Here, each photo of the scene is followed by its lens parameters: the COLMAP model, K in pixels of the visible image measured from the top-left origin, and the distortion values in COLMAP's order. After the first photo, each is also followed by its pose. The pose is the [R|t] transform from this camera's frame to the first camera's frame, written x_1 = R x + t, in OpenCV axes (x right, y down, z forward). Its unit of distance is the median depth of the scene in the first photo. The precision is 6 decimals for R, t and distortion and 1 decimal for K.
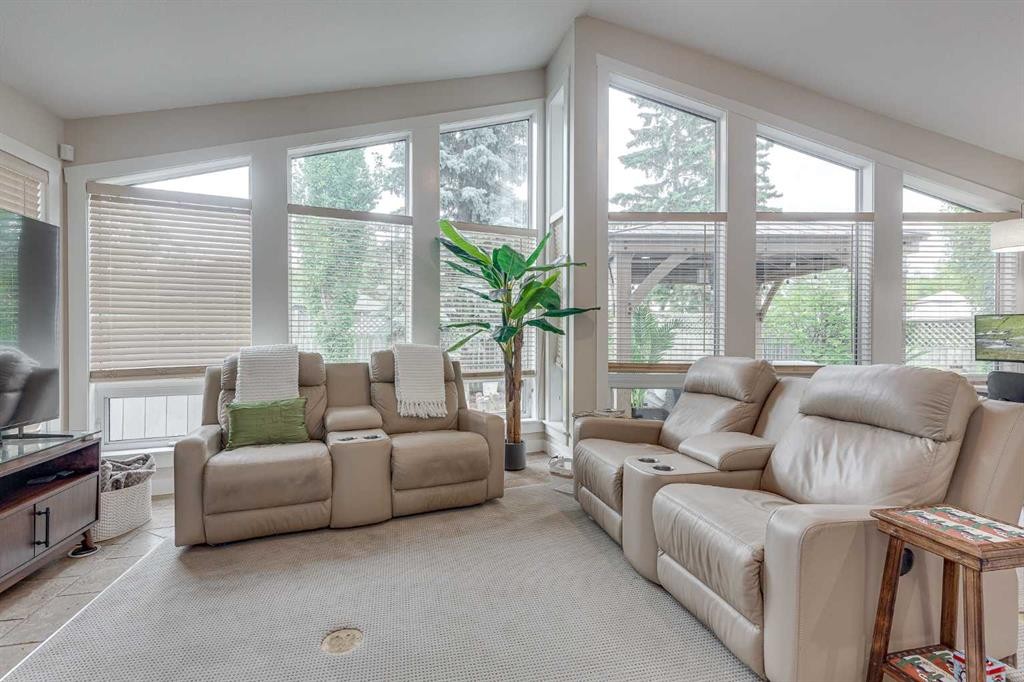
lens RADIAL K [[470.8, 0, 512.6], [0, 470.8, 346.0], [0, 0, 1]] dist [0.003981, 0.000578]
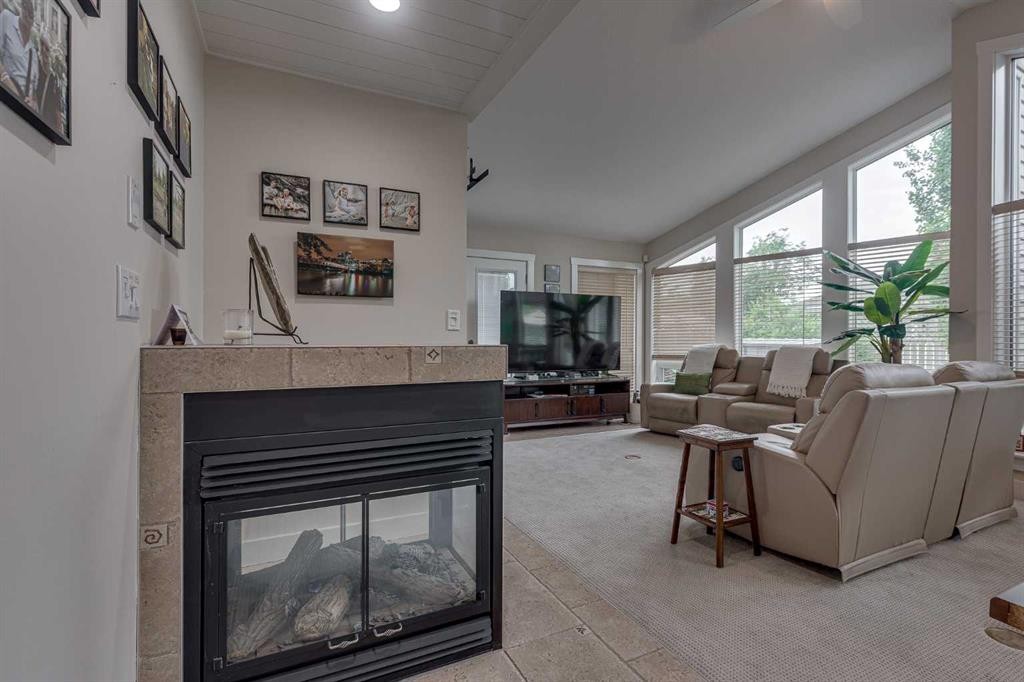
lens RADIAL K [[470.8, 0, 510.7], [0, 470.8, 341.4], [0, 0, 1]] dist [0.003981, 0.000578]
pose [[0.278283, 0.012636, -0.960416, 0.921379], [0.000907, 0.999910, 0.013419, -0.036386], [0.960499, -0.004605, 0.278246, -0.221802]]
